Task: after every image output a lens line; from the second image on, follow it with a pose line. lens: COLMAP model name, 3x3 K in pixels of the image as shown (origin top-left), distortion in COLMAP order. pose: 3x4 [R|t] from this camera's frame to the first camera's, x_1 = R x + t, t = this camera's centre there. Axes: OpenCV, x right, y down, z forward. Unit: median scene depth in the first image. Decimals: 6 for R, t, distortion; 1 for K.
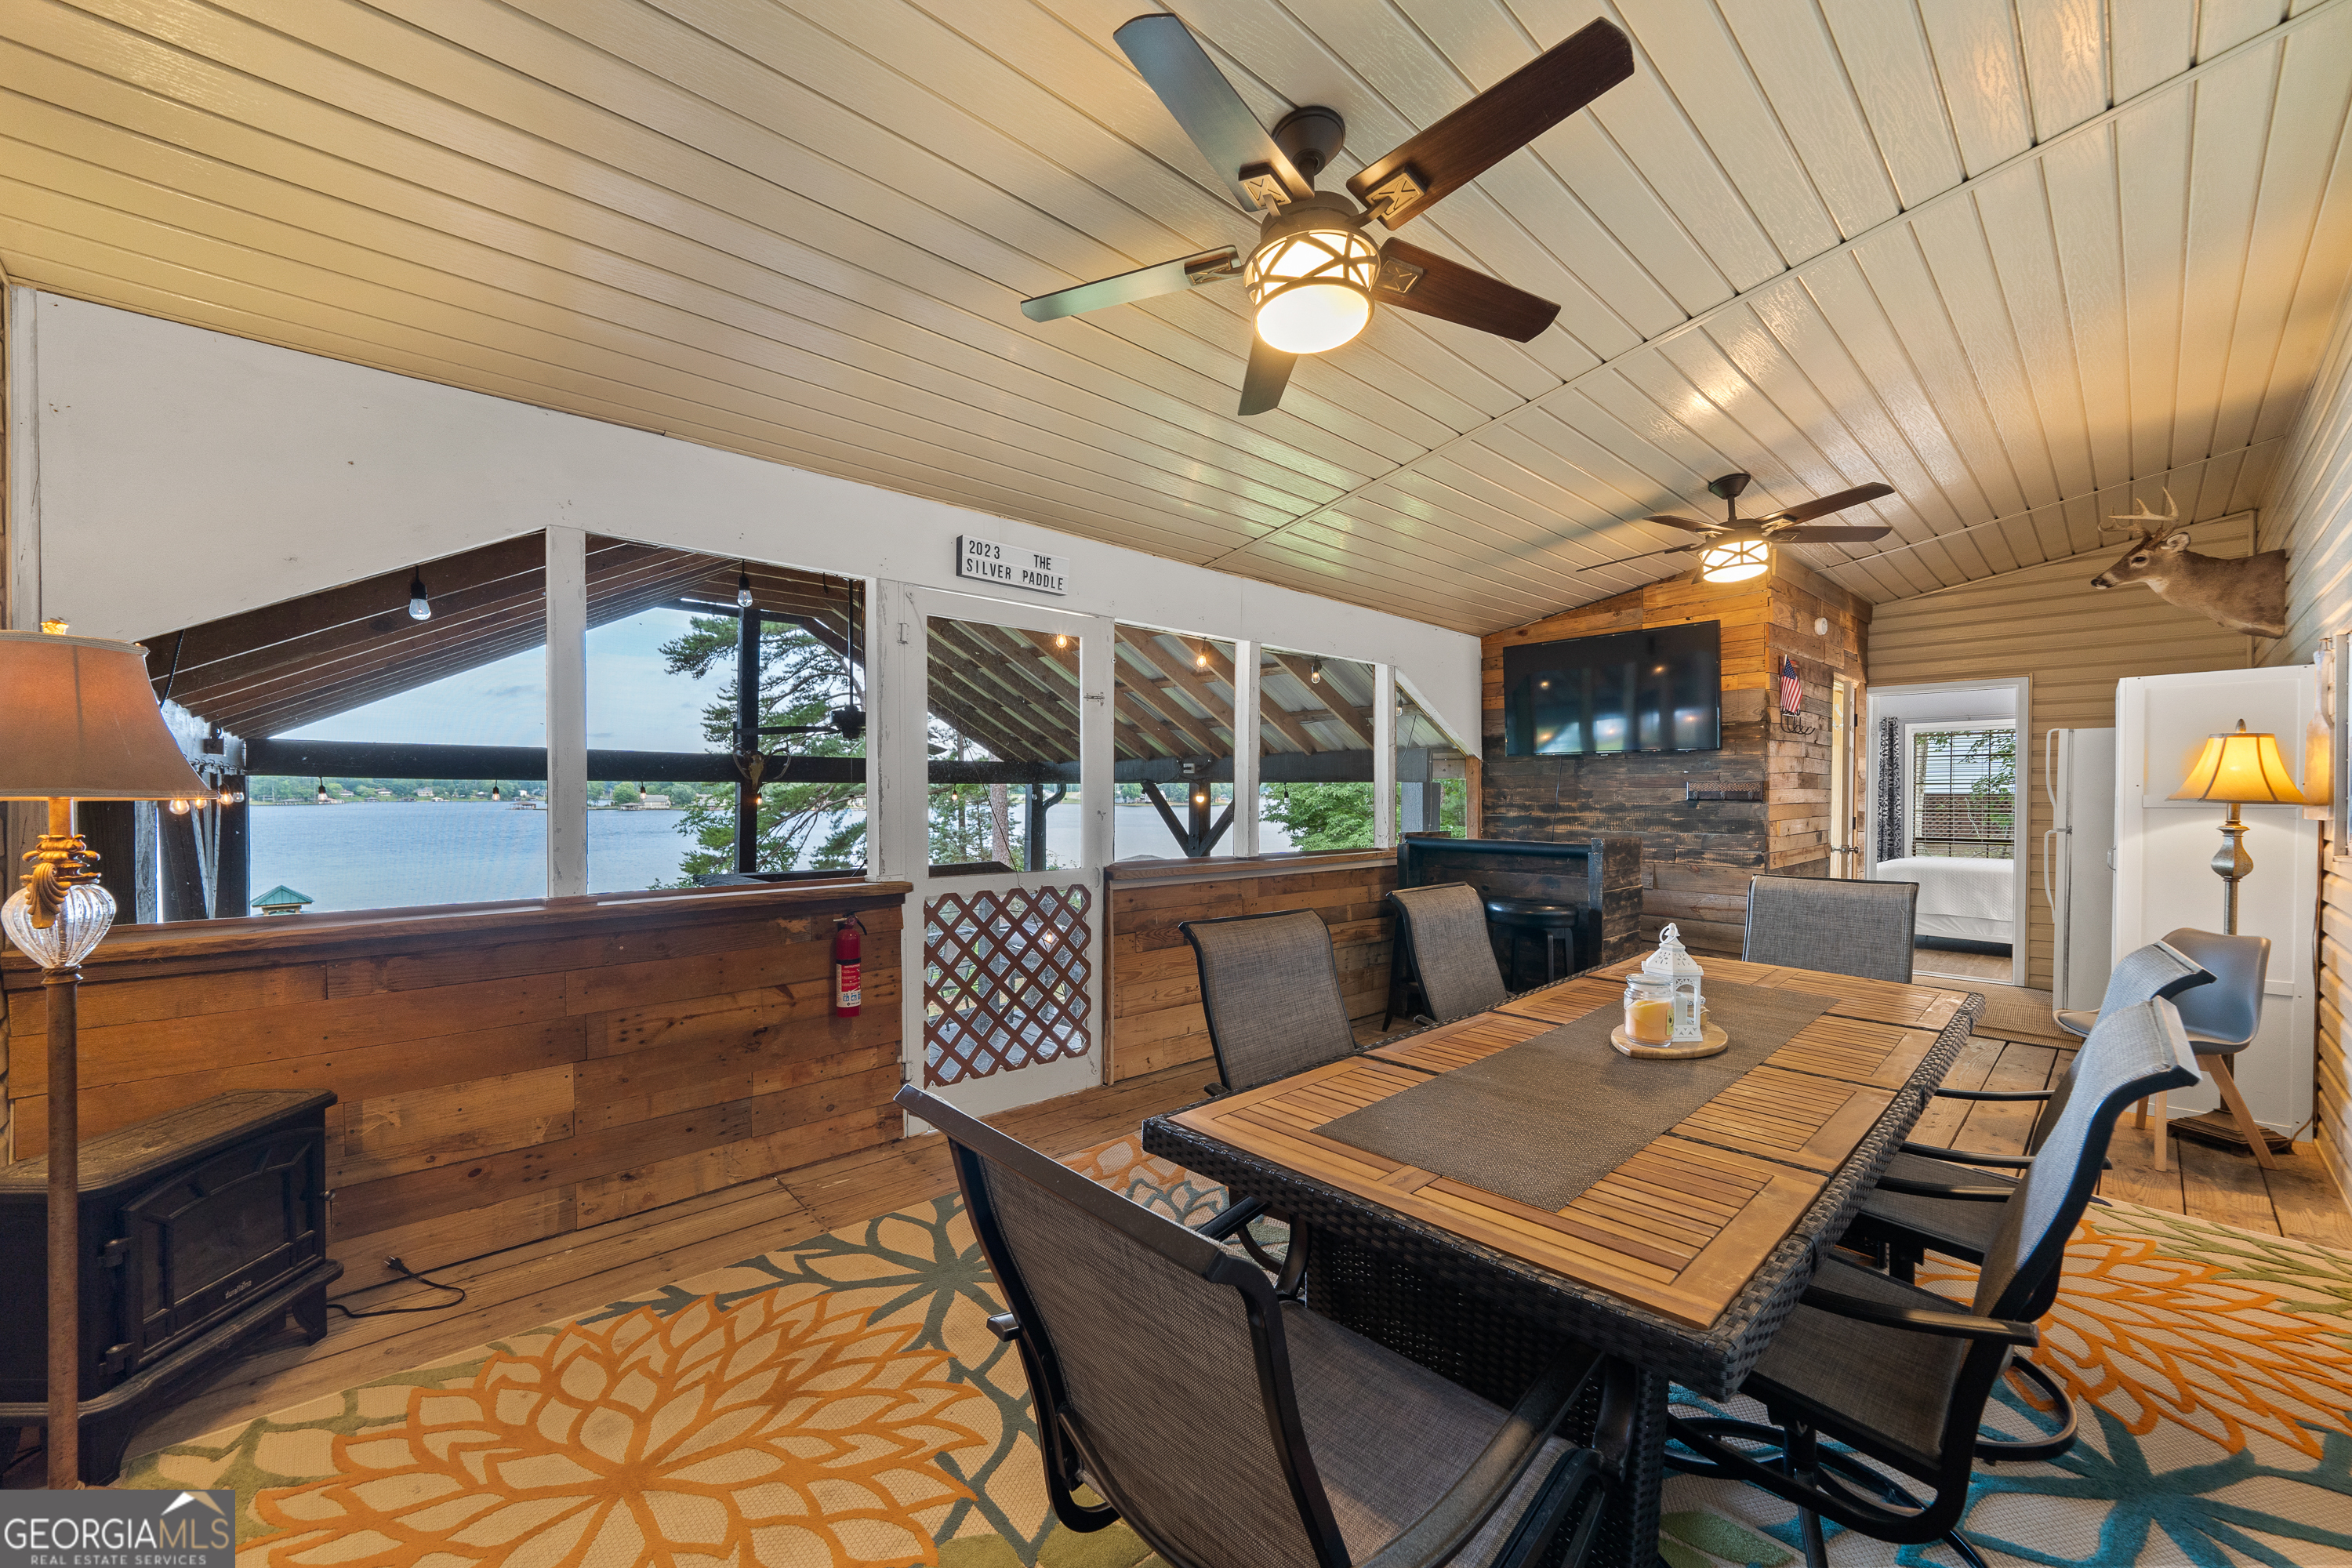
lens RADIAL K [[895.3, 0, 1164.9], [0, 895.3, 803.4], [0, 0, 1]] dist [-0.003598, 0.000011]
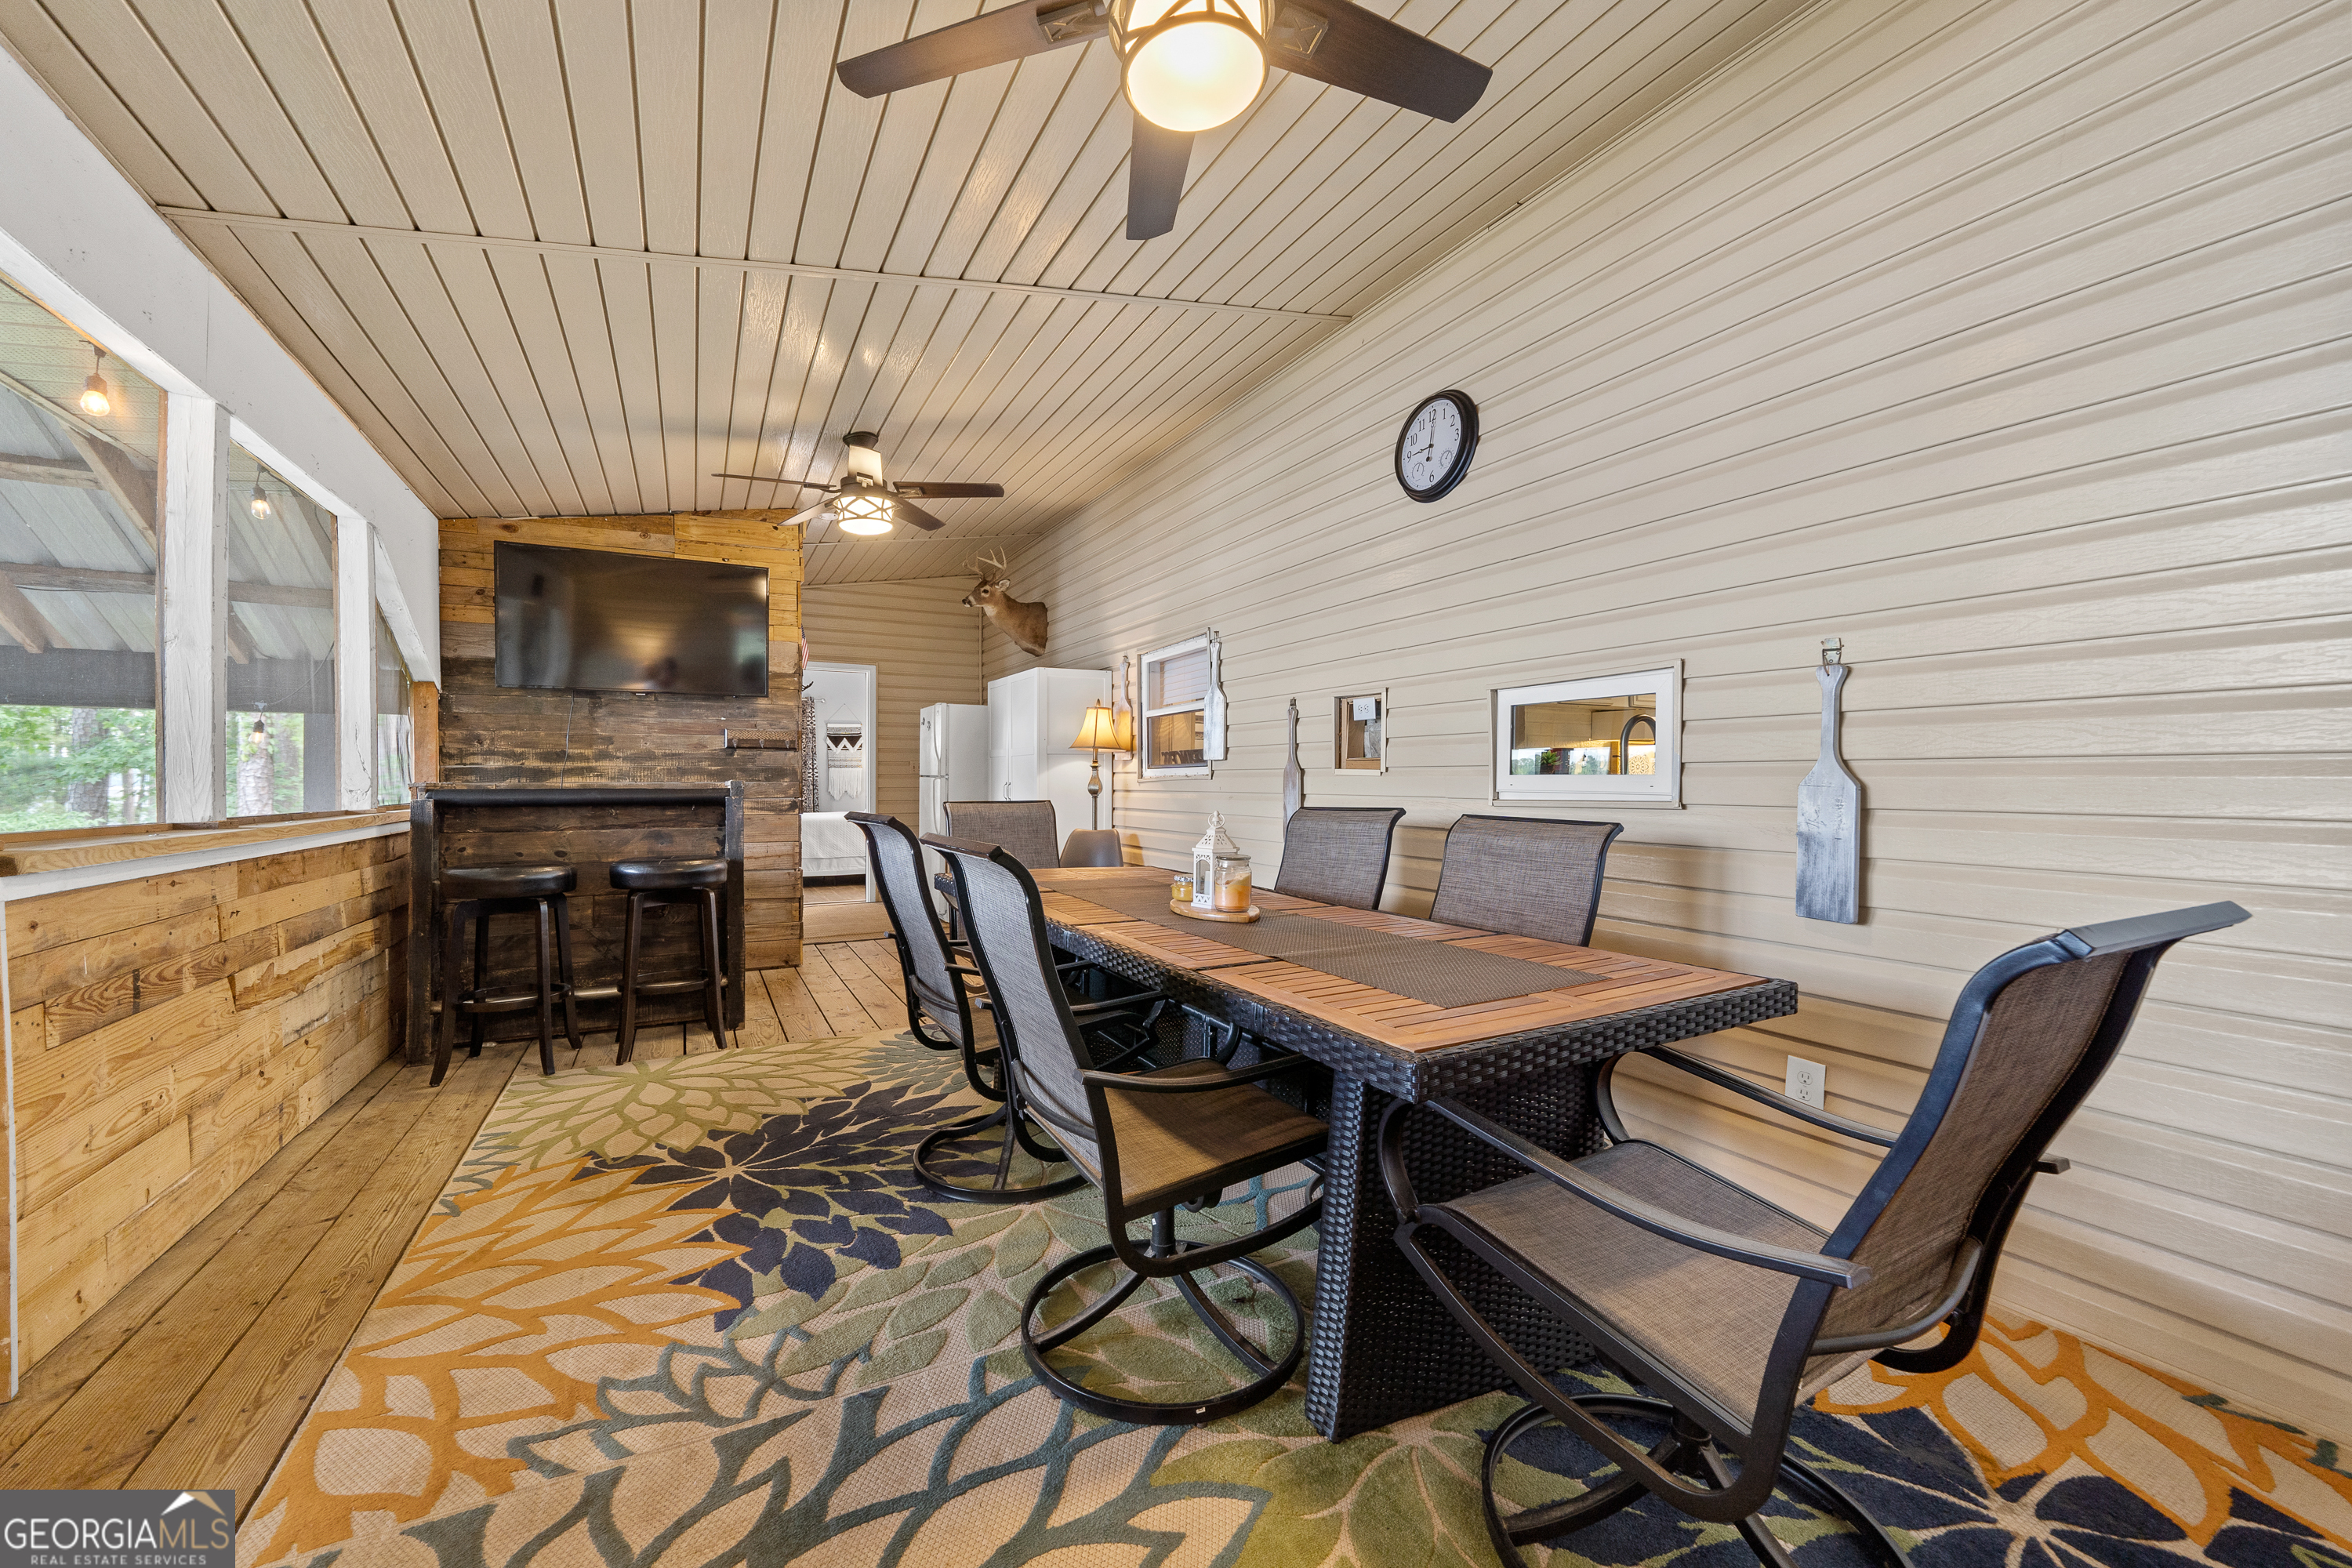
lens RADIAL K [[895.3, 0, 1170.1], [0, 895.3, 780.9], [0, 0, 1]] dist [-0.003598, 0.000011]
pose [[0.250050, -0.004657, 0.968222, -0.228681], [0.011640, 0.999931, 0.001804, 0.035690], [-0.968163, 0.010819, 0.250087, 0.296129]]
